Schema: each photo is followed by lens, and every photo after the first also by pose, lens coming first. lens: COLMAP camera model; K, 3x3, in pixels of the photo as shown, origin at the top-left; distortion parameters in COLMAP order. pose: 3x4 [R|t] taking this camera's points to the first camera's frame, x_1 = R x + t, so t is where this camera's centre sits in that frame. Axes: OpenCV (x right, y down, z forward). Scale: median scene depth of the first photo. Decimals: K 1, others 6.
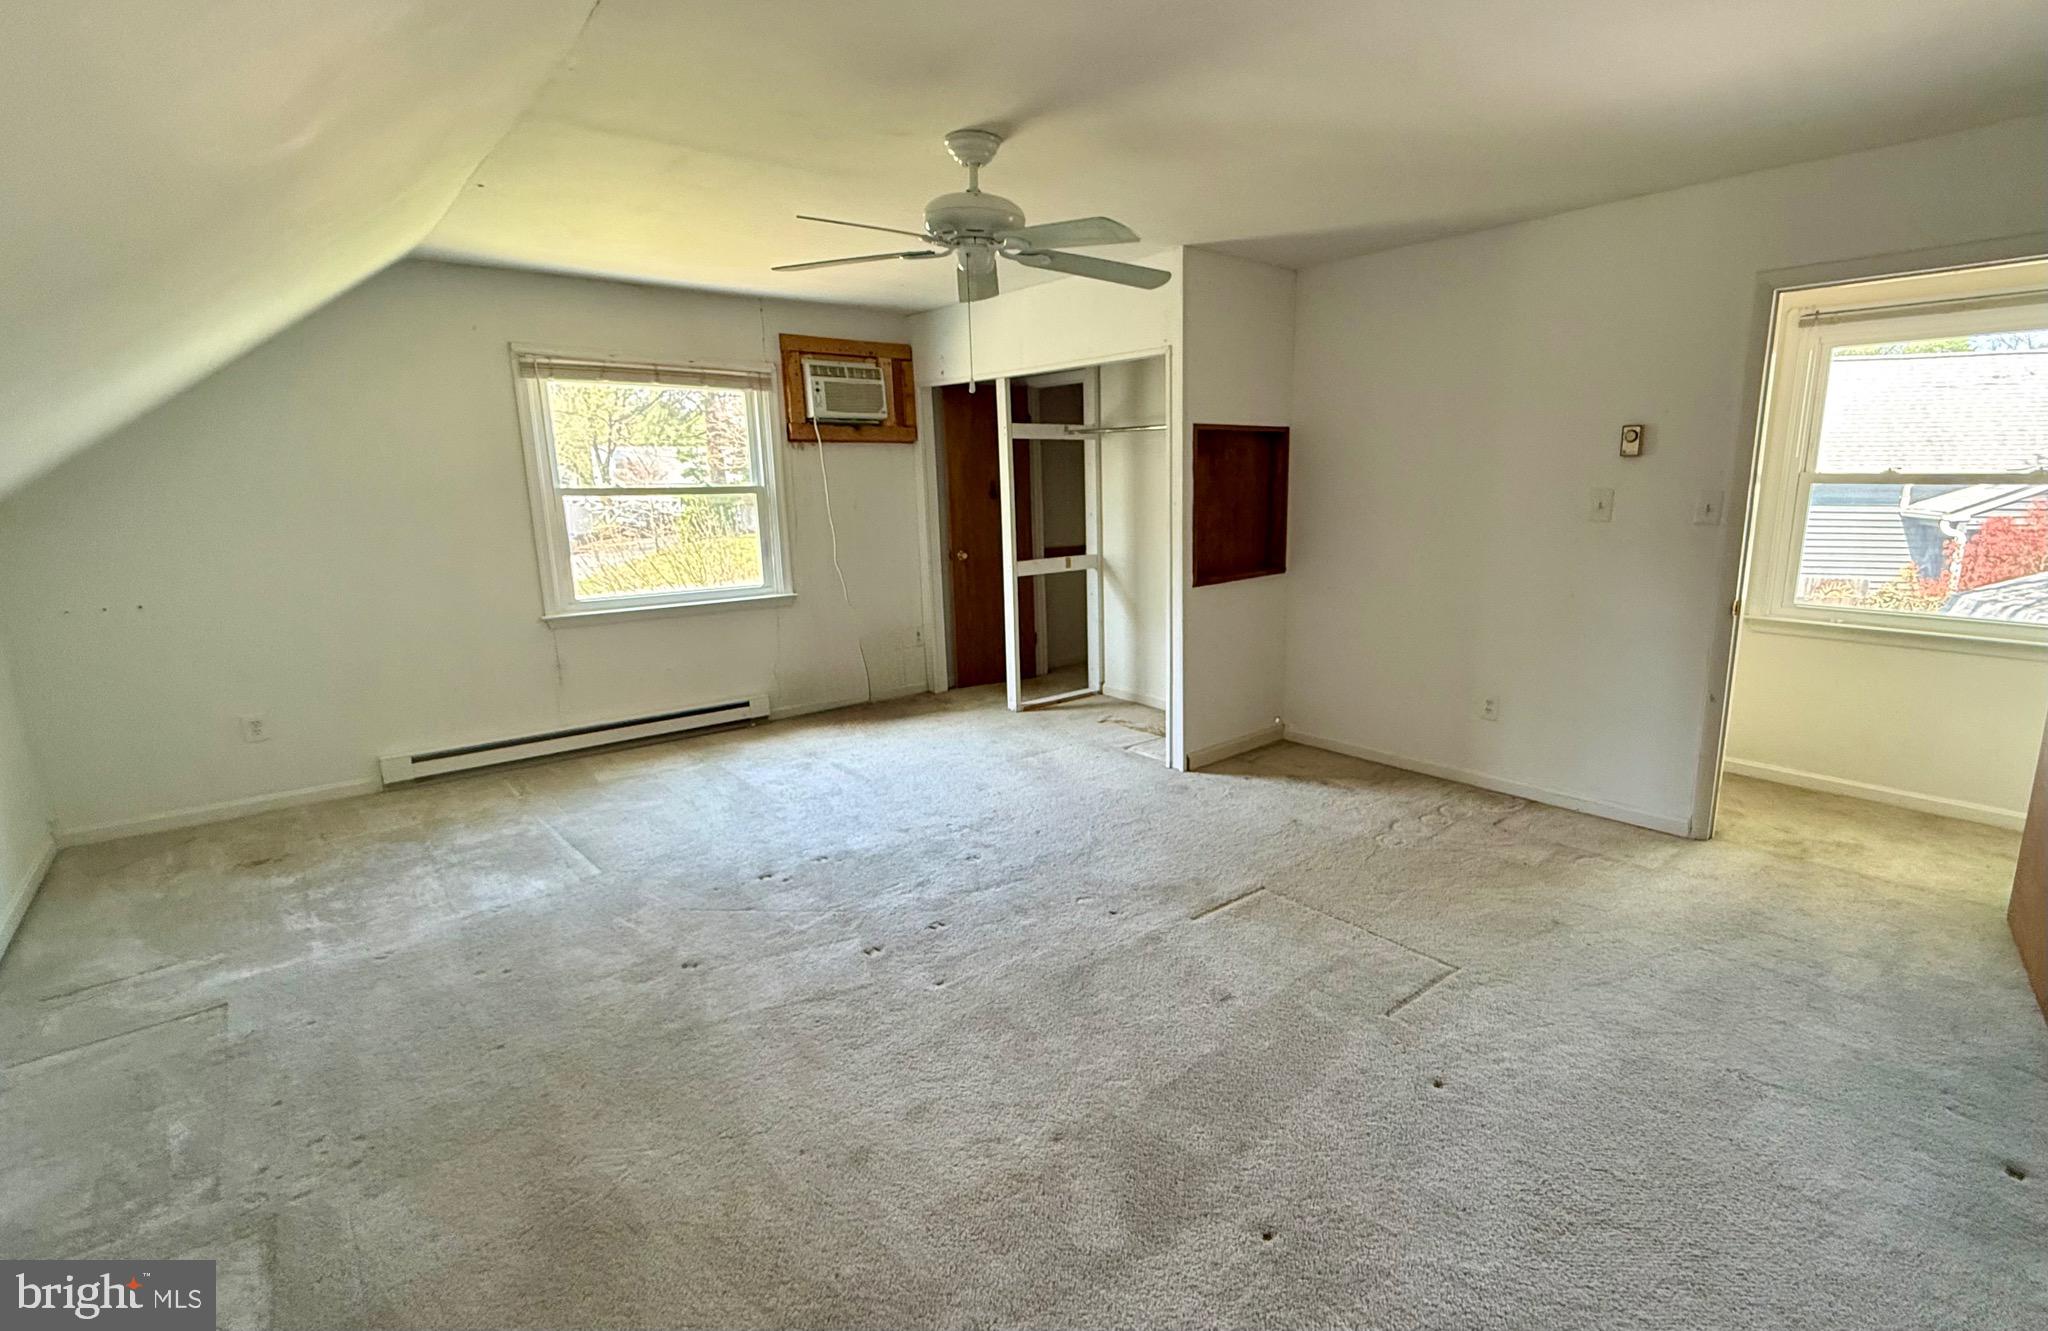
lens RADIAL K [[952.0, 0, 1024.0], [0, 952.0, 665.5], [0, 0, 1]] dist [-0.012043, -0.000086]
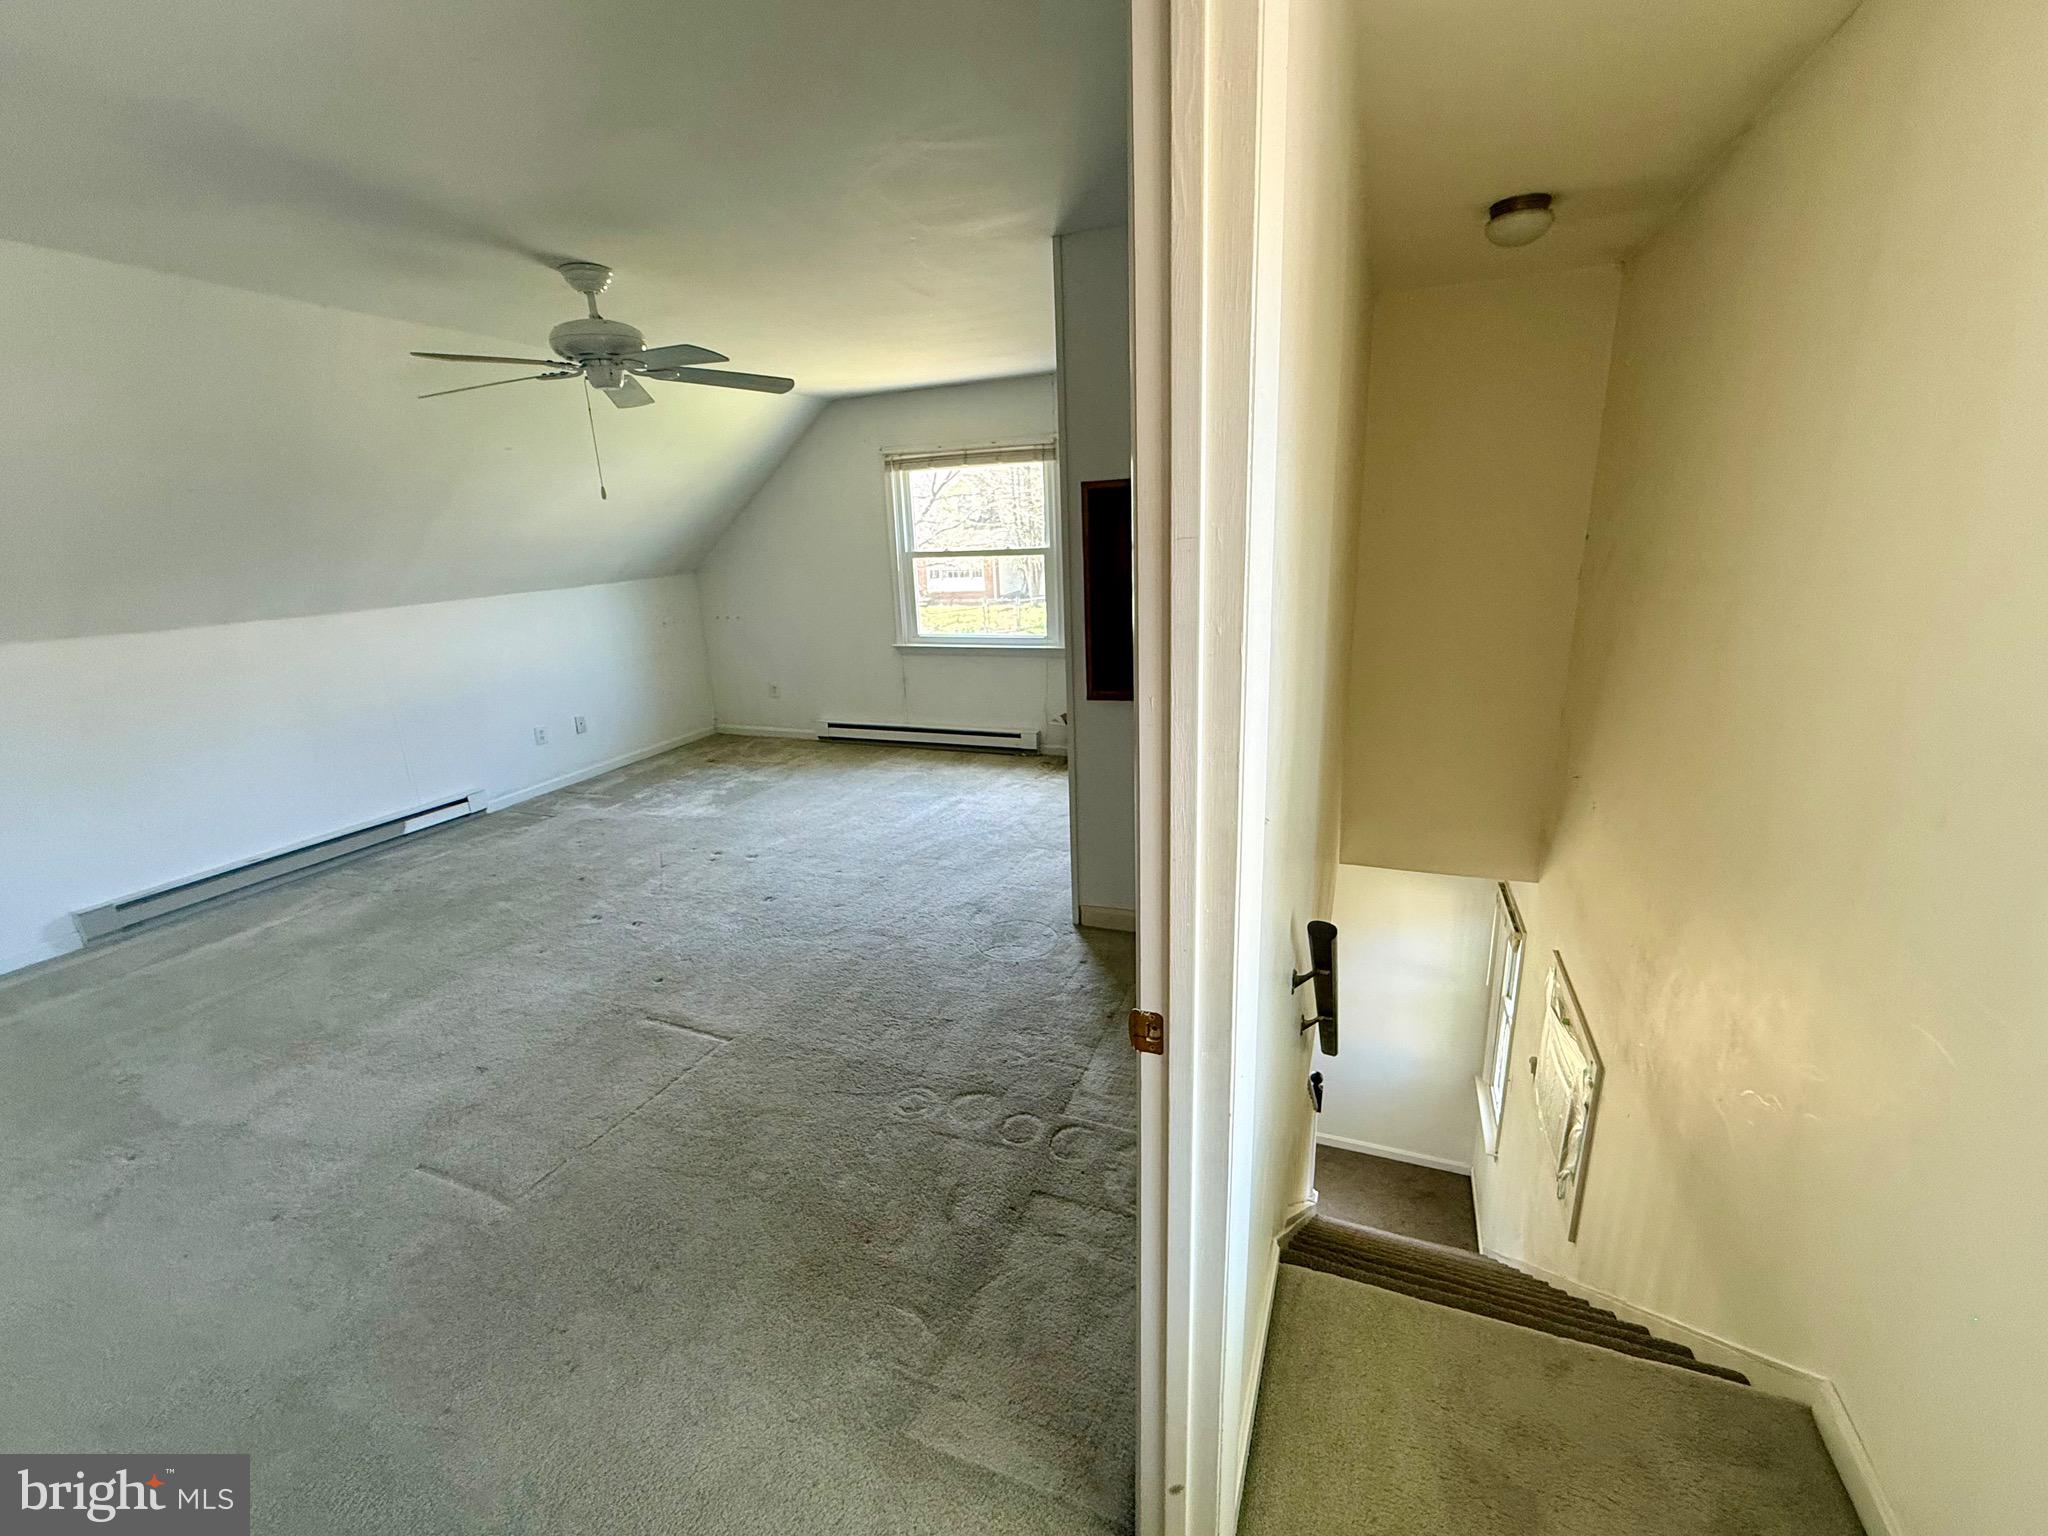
lens RADIAL K [[814.1, 0, 1024.0], [0, 814.1, 768.0], [0, 0, 1]] dist [-0.000432, 0.000029]
pose [[0.467584, 0.239147, -0.850984, 0.682264], [-0.131474, 0.970815, 0.200582, -0.145926], [0.874117, 0.018094, 0.485379, 0.595298]]
